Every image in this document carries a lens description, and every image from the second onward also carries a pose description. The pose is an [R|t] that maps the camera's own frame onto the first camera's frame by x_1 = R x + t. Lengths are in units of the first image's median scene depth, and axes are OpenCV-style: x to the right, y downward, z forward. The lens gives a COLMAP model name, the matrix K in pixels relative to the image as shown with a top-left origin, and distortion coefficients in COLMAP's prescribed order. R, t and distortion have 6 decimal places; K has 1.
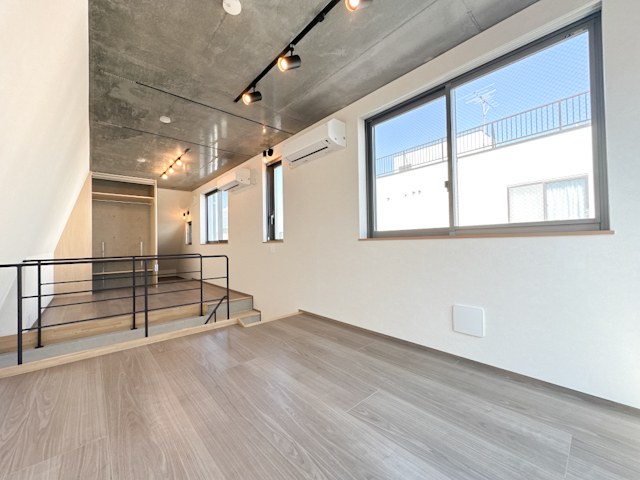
lens RADIAL K [[251.5, 0, 323.8], [0, 251.5, 244.3], [0, 0, 1]] dist [-0.016263, 0.000261]
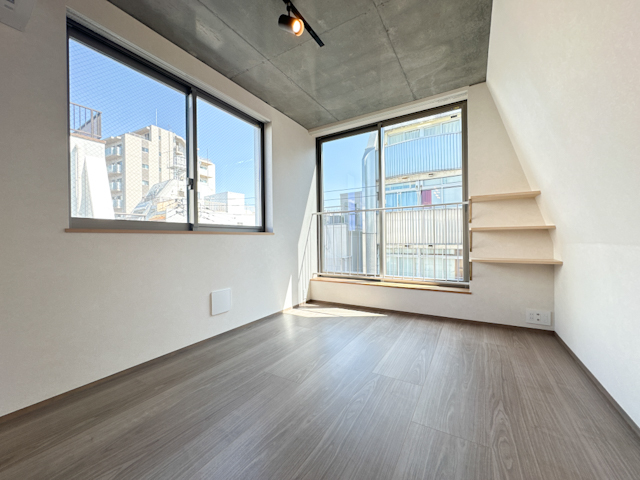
lens RADIAL K [[259.2, 0, 322.3], [0, 259.2, 232.5], [0, 0, 1]] dist [0.027637, -0.000087]
pose [[-0.278613, 0.036196, 0.959721, -0.724820], [0.006980, 0.999339, -0.035664, 0.015850], [-0.960378, -0.003237, -0.278682, 0.803553]]
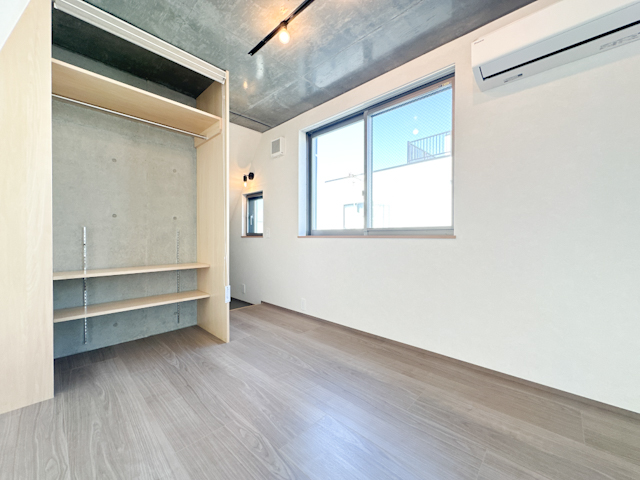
lens RADIAL K [[255.8, 0, 320.0], [0, 255.8, 240.0], [0, 0, 1]] dist [-0.017605, 0.000133]
pose [[0.997469, 0.021824, 0.067673, -0.035963], [-0.021874, 0.999761, -0.000002, 0.000433], [-0.067657, -0.001479, 0.997708, 0.038463]]
